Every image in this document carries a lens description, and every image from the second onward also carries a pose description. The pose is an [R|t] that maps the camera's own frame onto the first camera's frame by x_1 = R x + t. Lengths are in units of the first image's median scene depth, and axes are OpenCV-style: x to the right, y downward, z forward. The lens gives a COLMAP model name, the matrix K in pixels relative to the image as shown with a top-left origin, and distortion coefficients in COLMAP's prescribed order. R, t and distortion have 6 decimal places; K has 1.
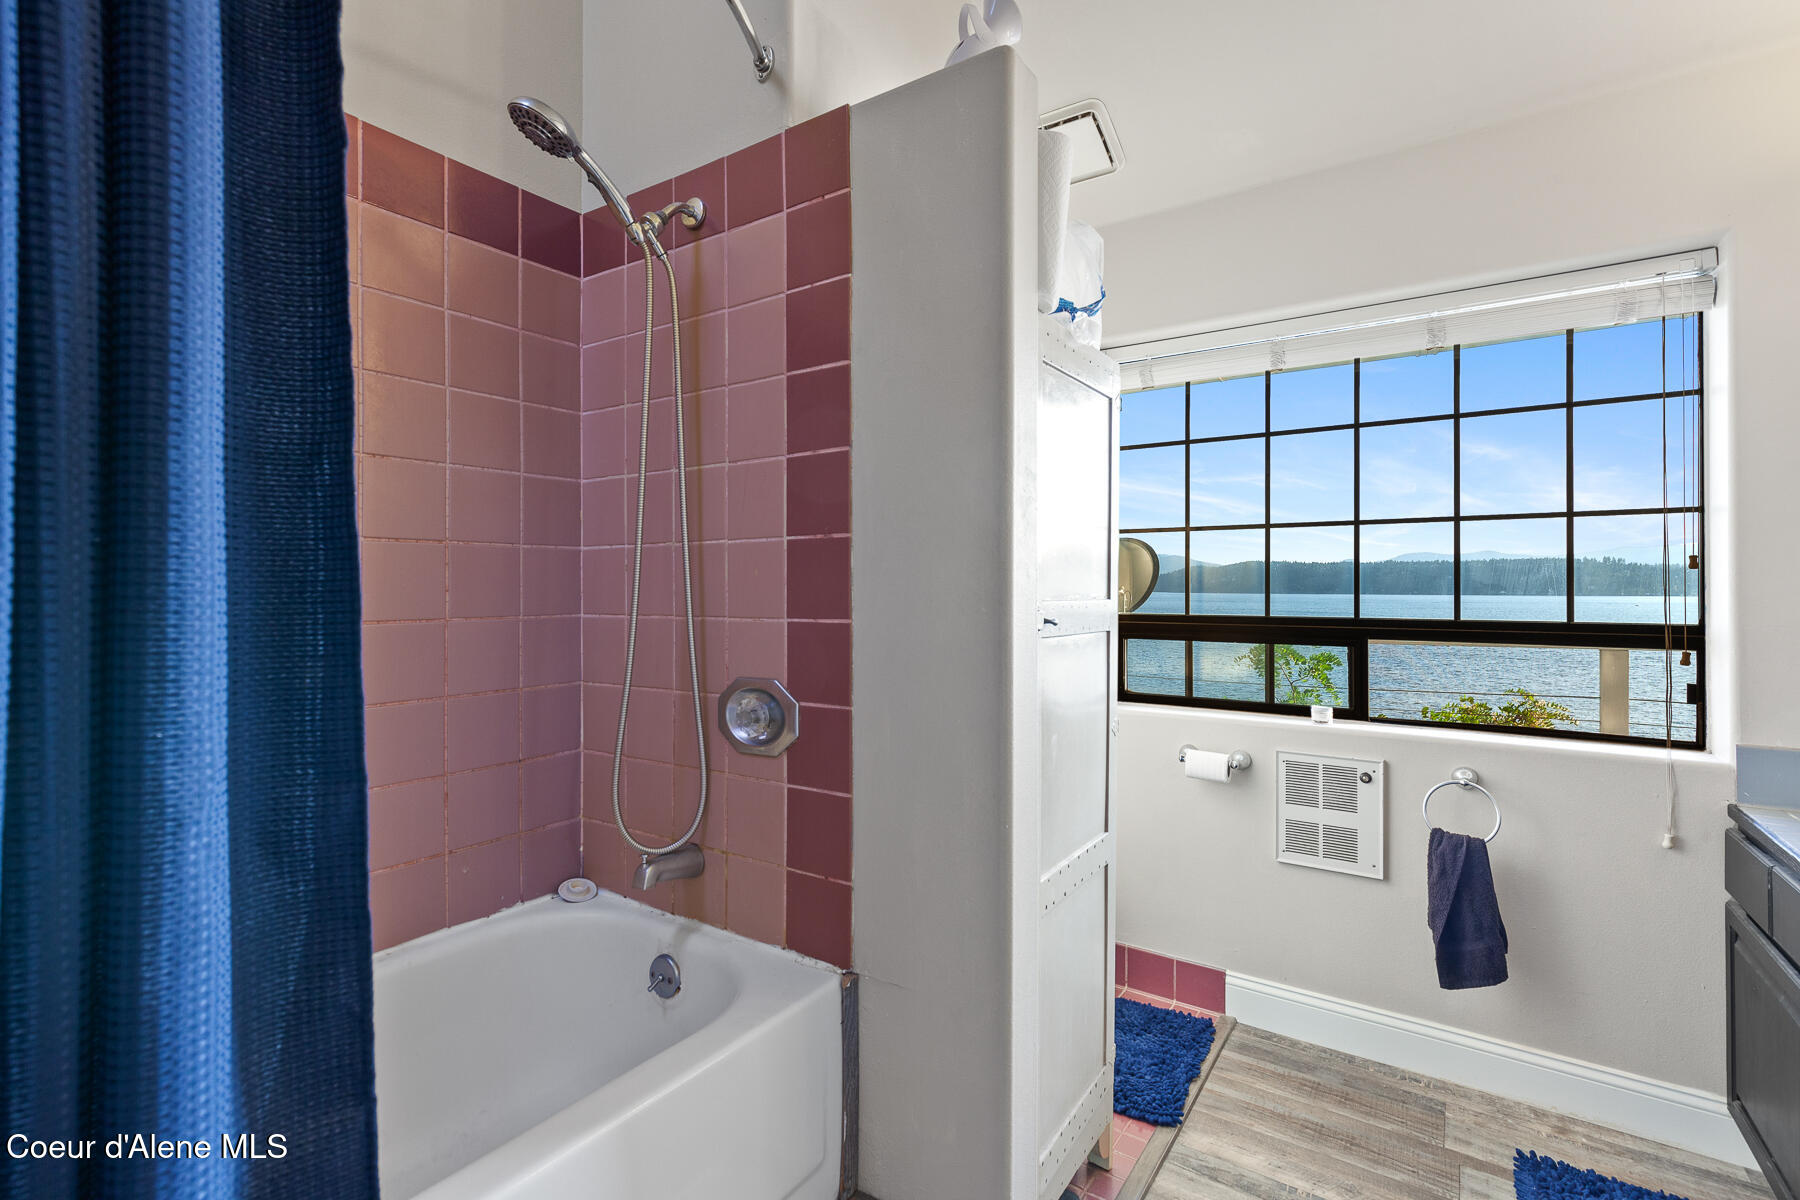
lens RADIAL K [[826.9, 0, 903.4], [0, 826.9, 588.7], [0, 0, 1]] dist [0.004388, -0.000569]
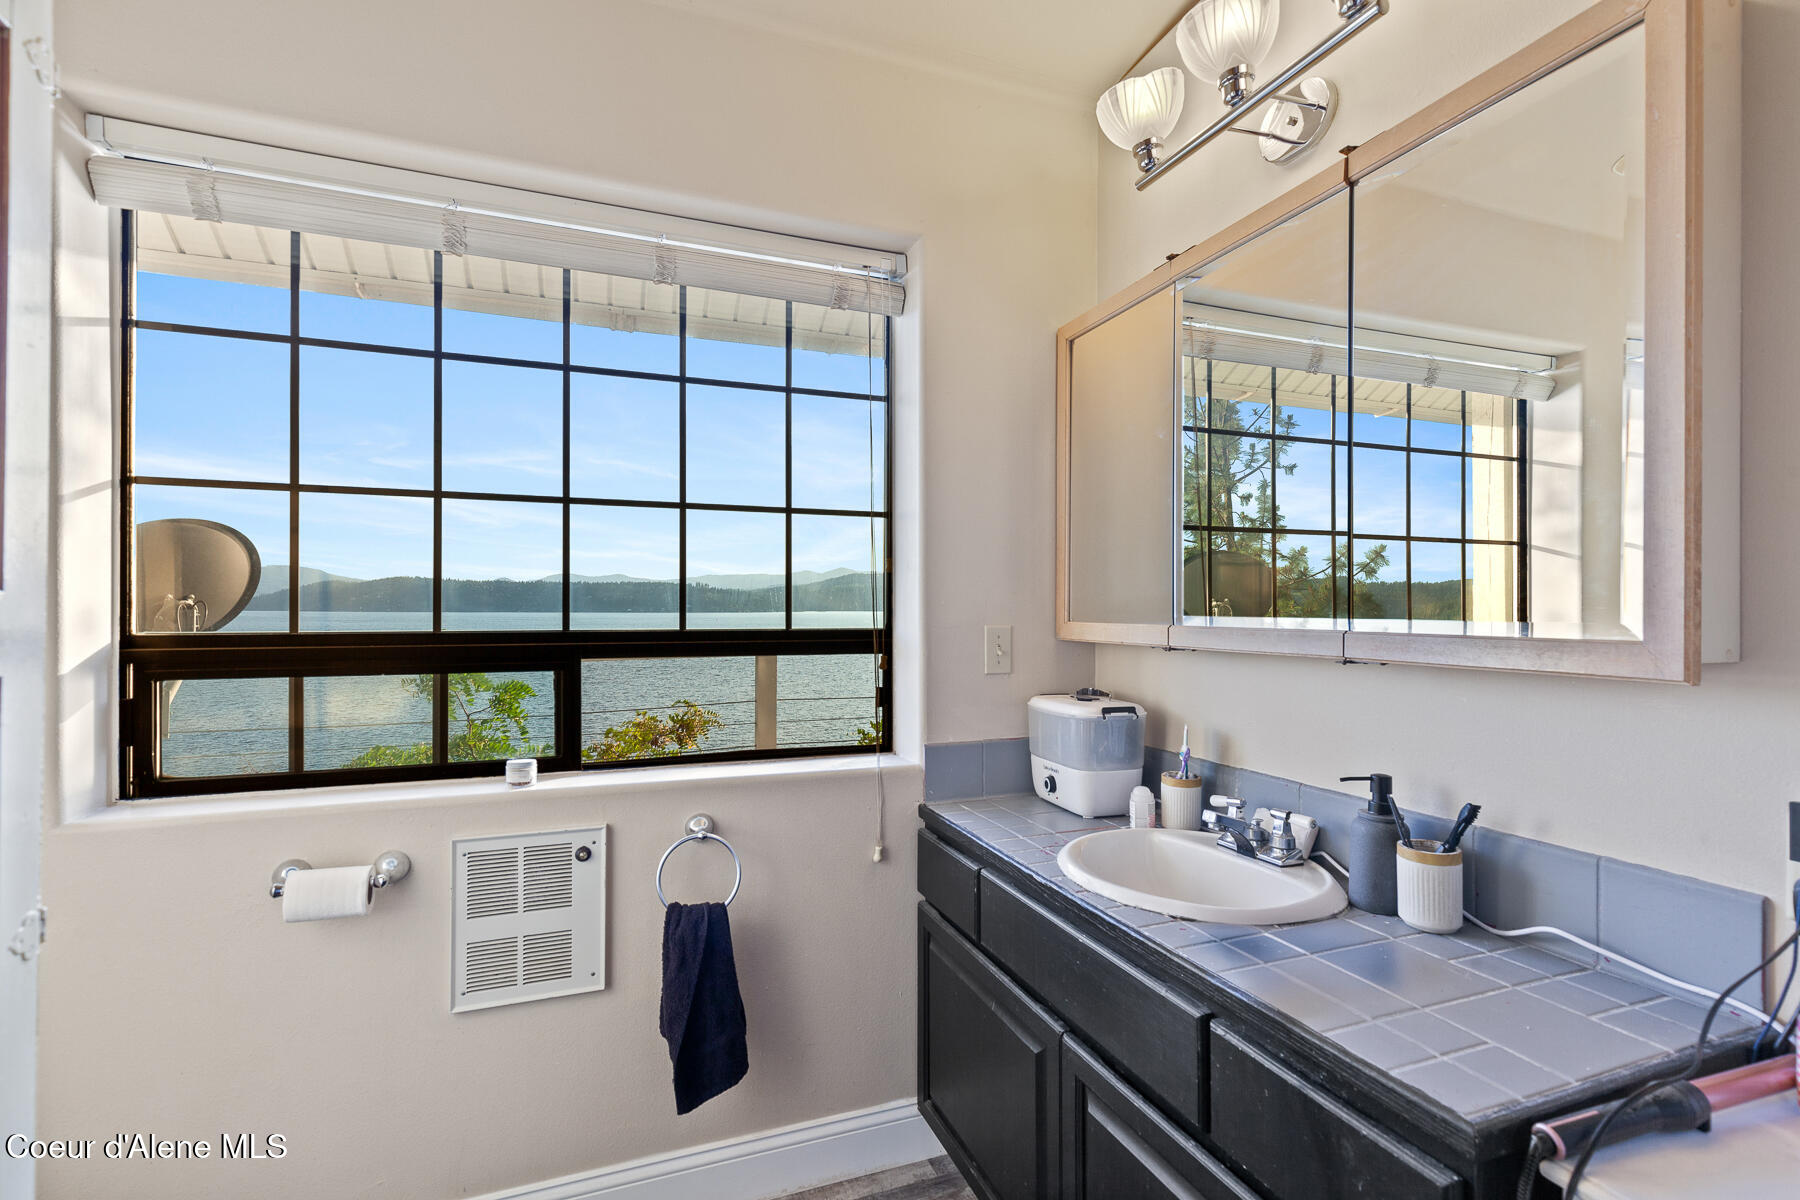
lens RADIAL K [[826.9, 0, 905.7], [0, 826.9, 601.1], [0, 0, 1]] dist [0.004388, -0.000569]
pose [[0.581005, 0.005925, 0.813879, 0.140347], [0.000977, 0.999968, -0.007977, 0.016967], [-0.813900, 0.005430, 0.580980, 0.363576]]
